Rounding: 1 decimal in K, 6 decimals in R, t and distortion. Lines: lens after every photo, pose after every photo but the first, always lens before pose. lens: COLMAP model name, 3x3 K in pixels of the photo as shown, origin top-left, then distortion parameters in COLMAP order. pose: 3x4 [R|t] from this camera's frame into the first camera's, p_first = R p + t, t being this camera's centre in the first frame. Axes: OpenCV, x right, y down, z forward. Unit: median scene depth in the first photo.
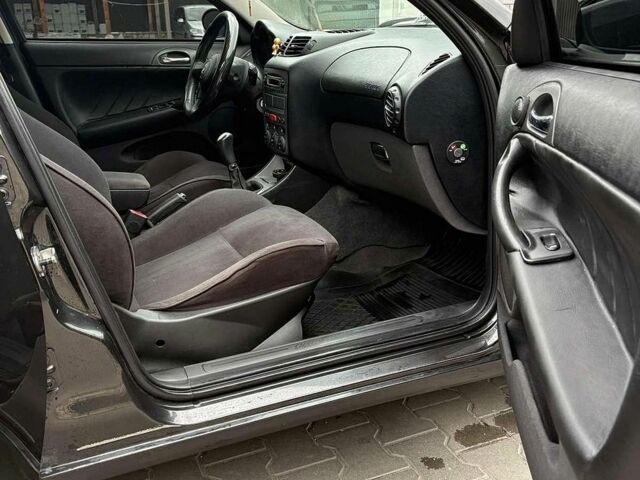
lens RADIAL K [[636.6, 0, 320.1], [0, 636.6, 250.6], [0, 0, 1]] dist [0.189652, -0.593116]
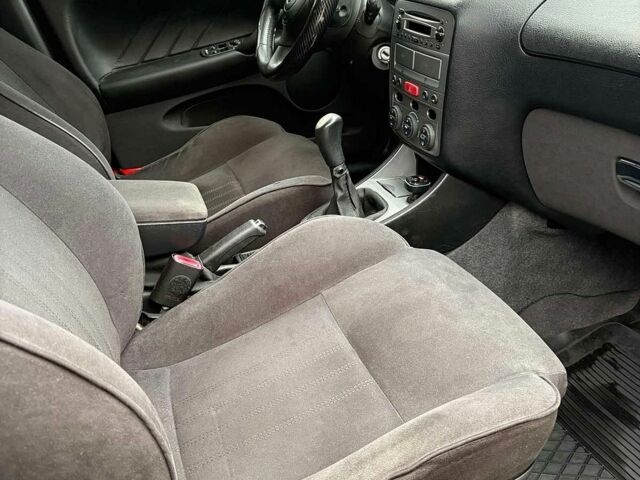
lens RADIAL K [[643.0, 0, 323.1], [0, 643.0, 253.0], [0, 0, 1]] dist [0.073982, -0.184236]
pose [[0.997103, 0.035908, -0.067054, -0.107448], [-0.026006, 0.989367, 0.143093, -0.139446], [0.071479, -0.140935, 0.987435, 0.385470]]
